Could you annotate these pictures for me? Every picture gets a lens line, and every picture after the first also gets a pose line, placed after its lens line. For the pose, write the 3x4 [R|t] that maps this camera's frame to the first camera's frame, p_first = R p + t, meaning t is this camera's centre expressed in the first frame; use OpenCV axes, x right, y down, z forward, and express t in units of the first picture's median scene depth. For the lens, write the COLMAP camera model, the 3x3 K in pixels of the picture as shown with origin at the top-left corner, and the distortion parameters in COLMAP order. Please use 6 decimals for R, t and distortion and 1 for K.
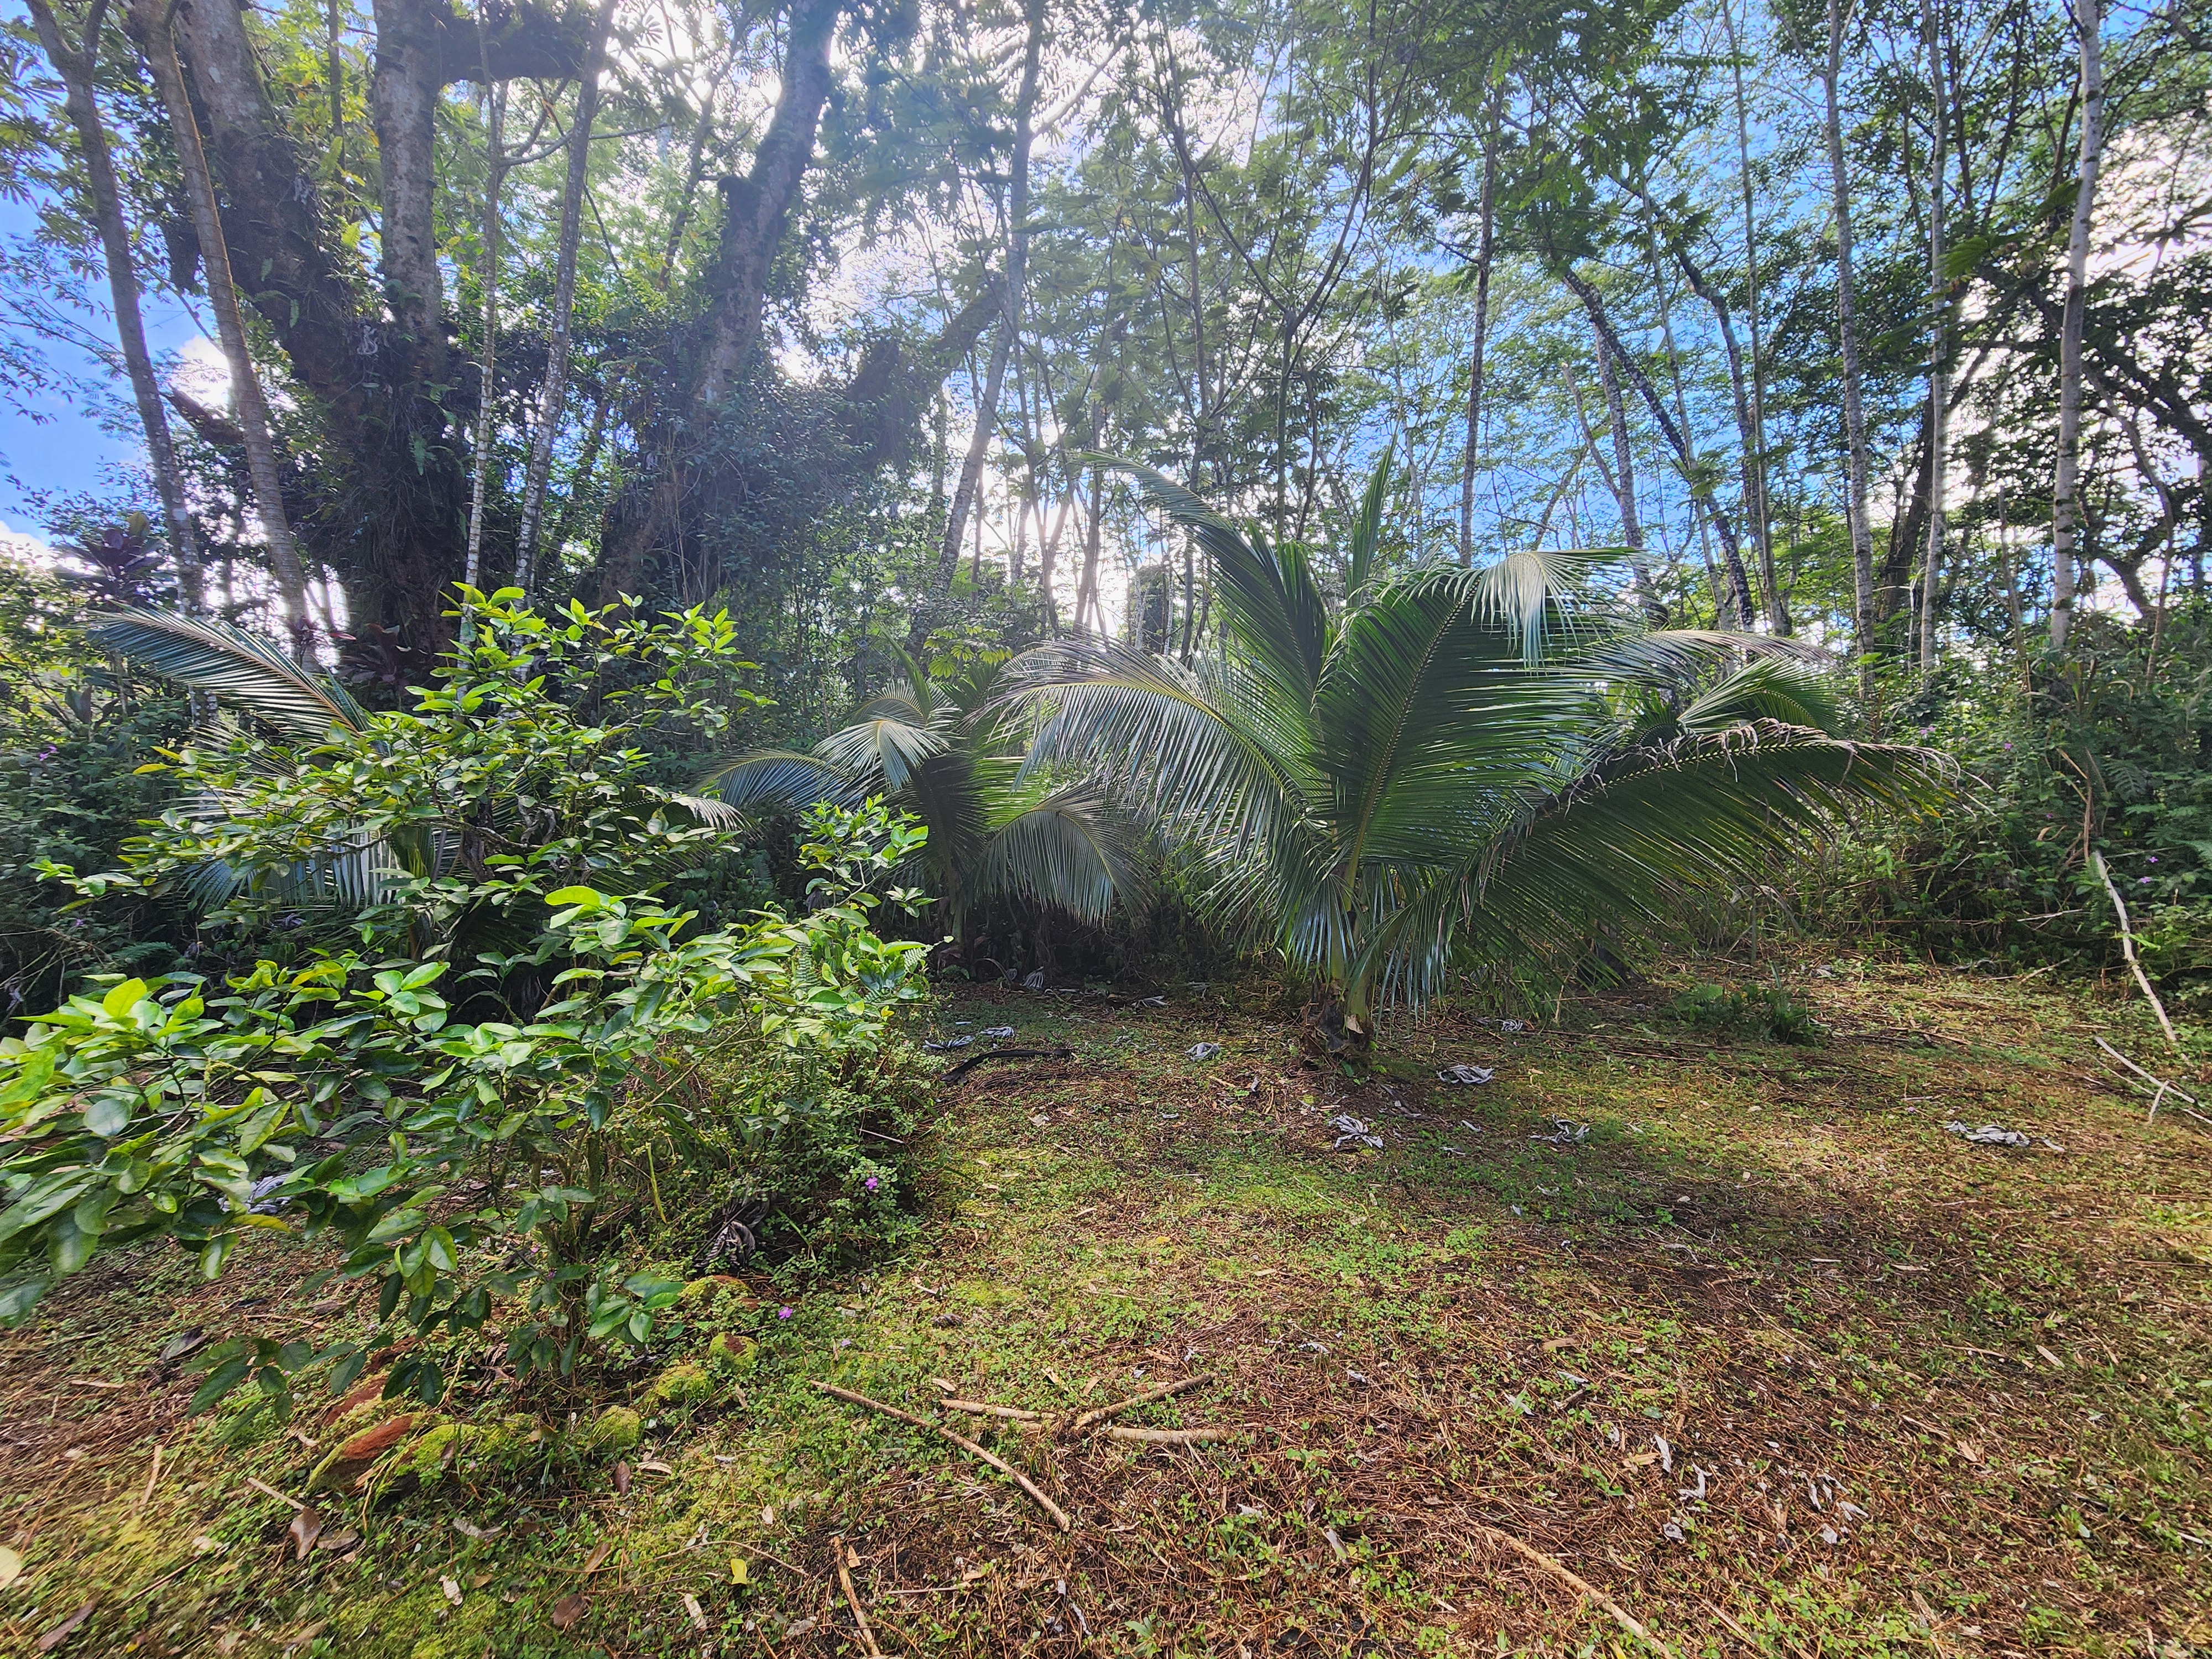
lens RADIAL K [[895.5, 0, 1105.0], [0, 895.5, 822.8], [0, 0, 1]] dist [-0.003513, 0.000897]
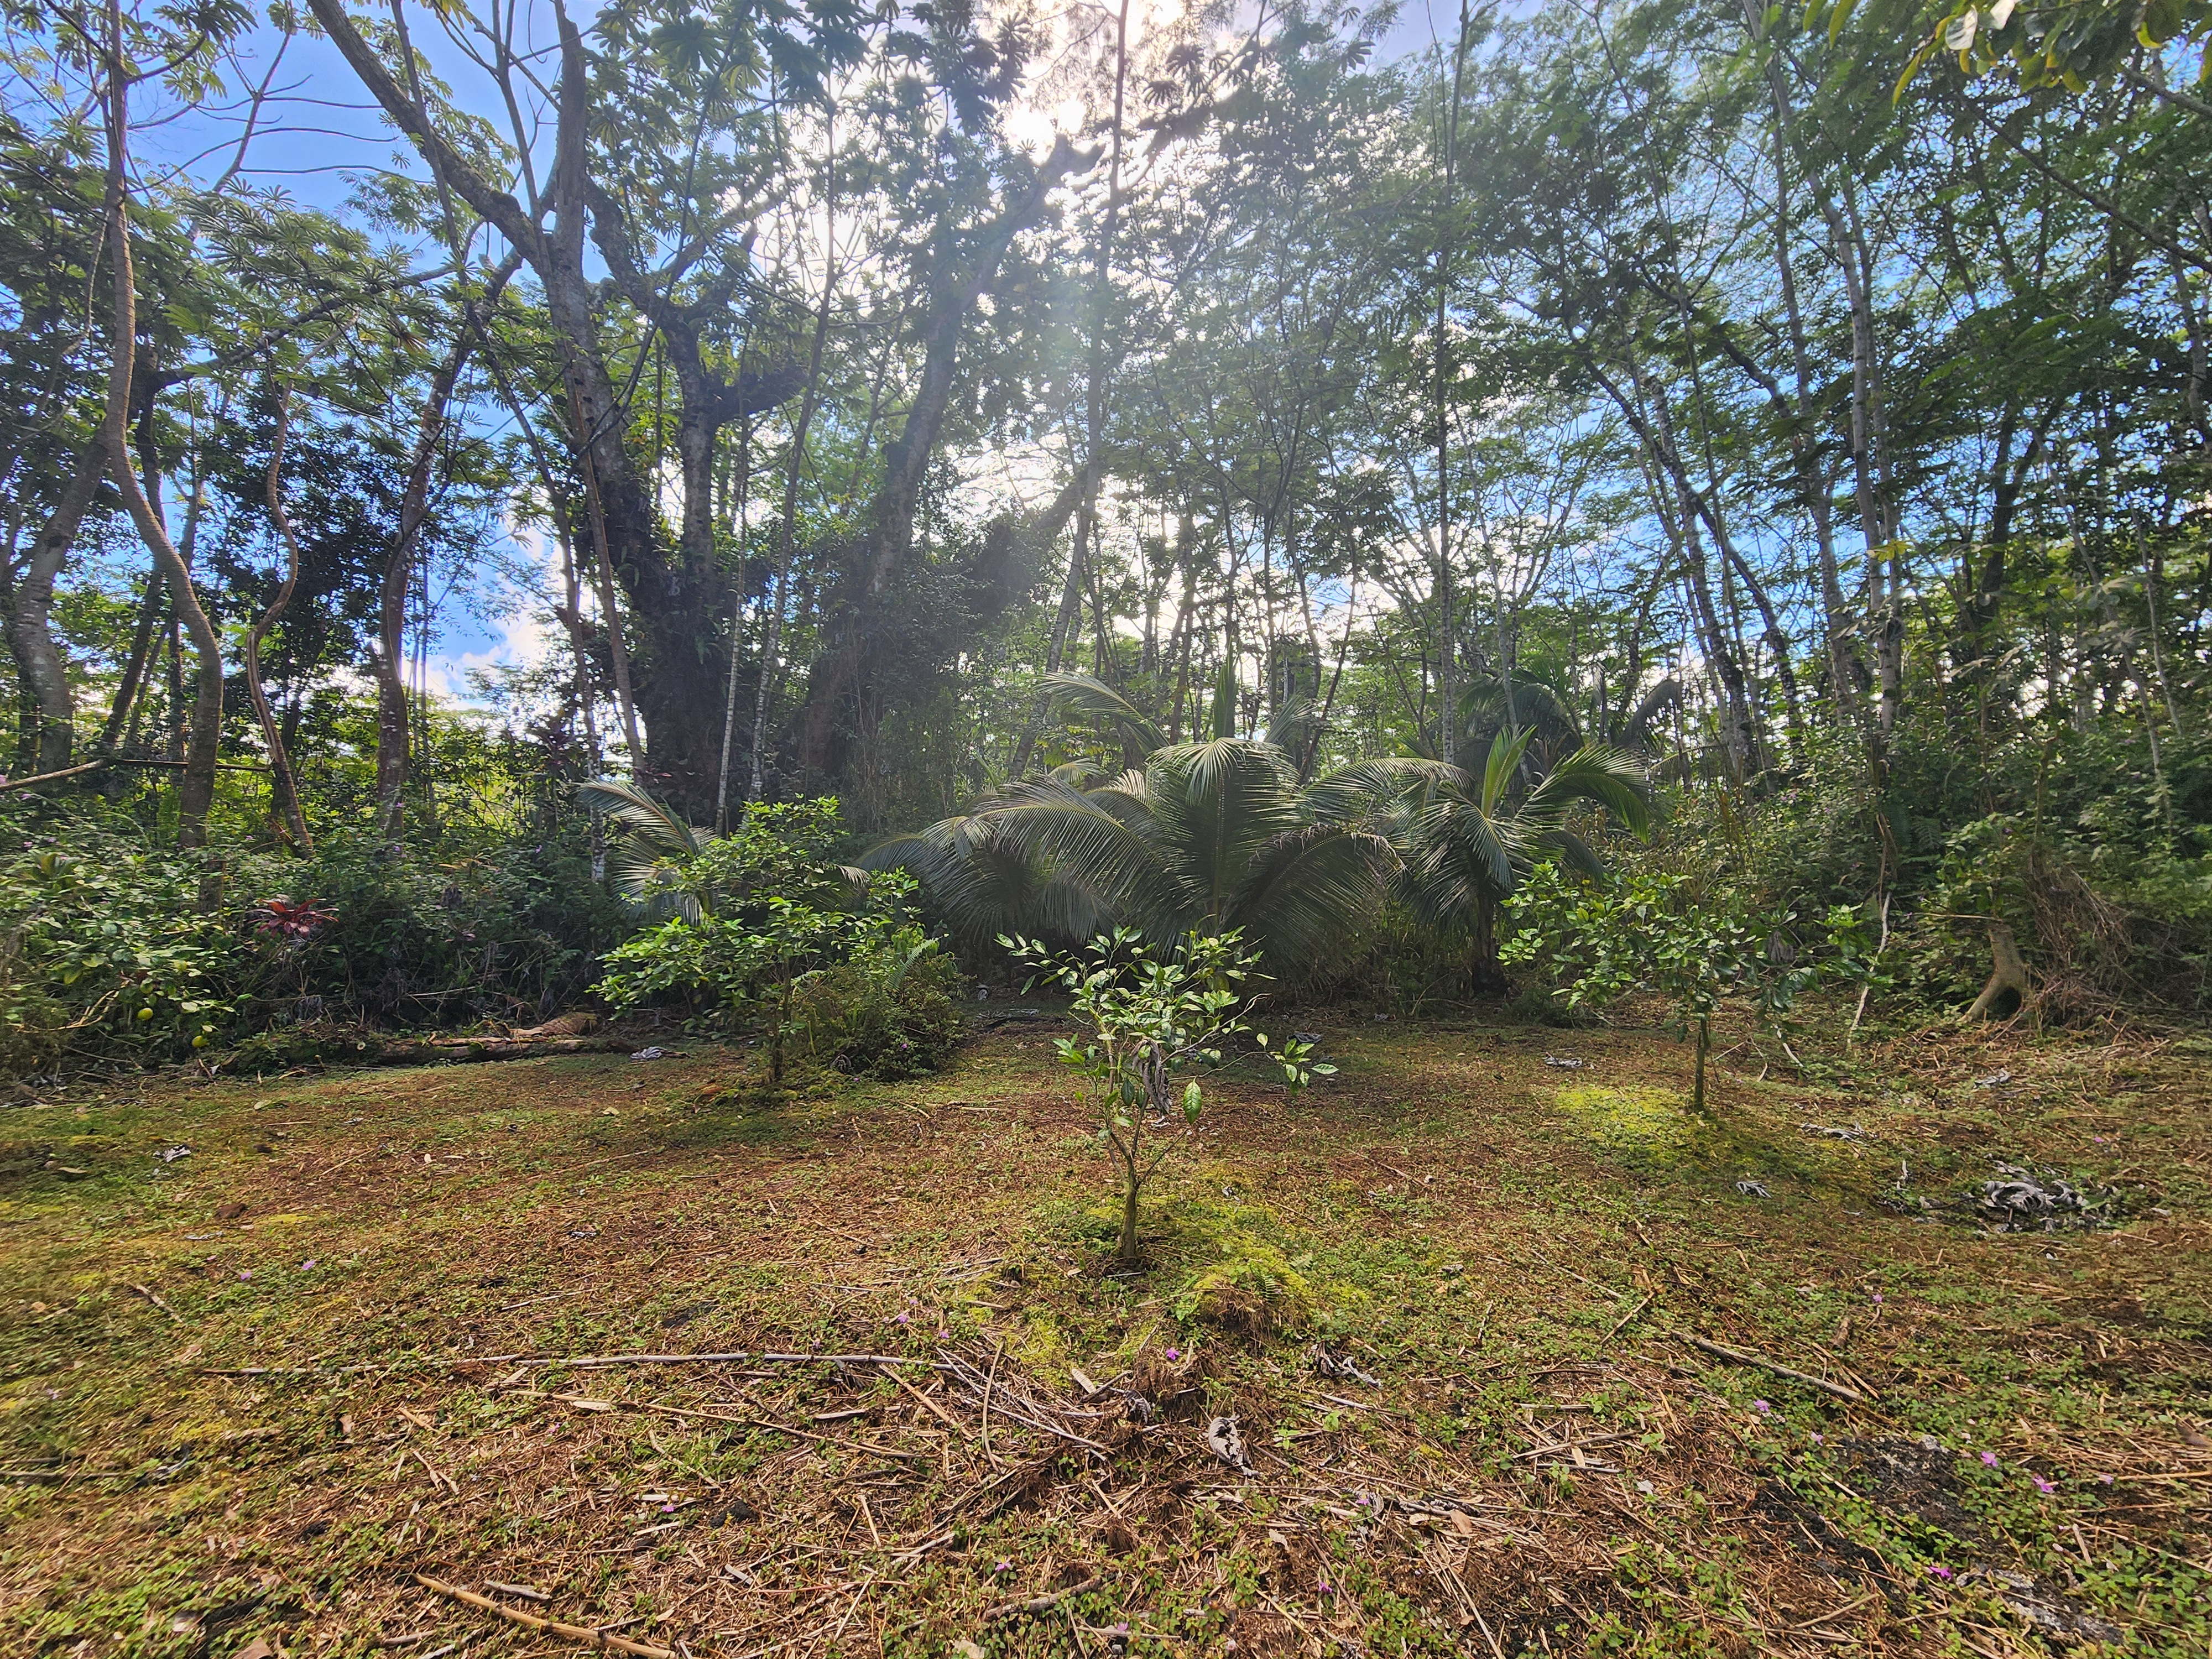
lens RADIAL K [[895.5, 0, 1106.5], [0, 895.5, 837.3], [0, 0, 1]] dist [-0.003513, 0.000897]
pose [[0.979551, -0.013668, -0.200733, 0.678854], [0.004222, 0.998867, -0.047410, 0.005276], [0.201153, 0.045593, 0.978498, -1.074443]]
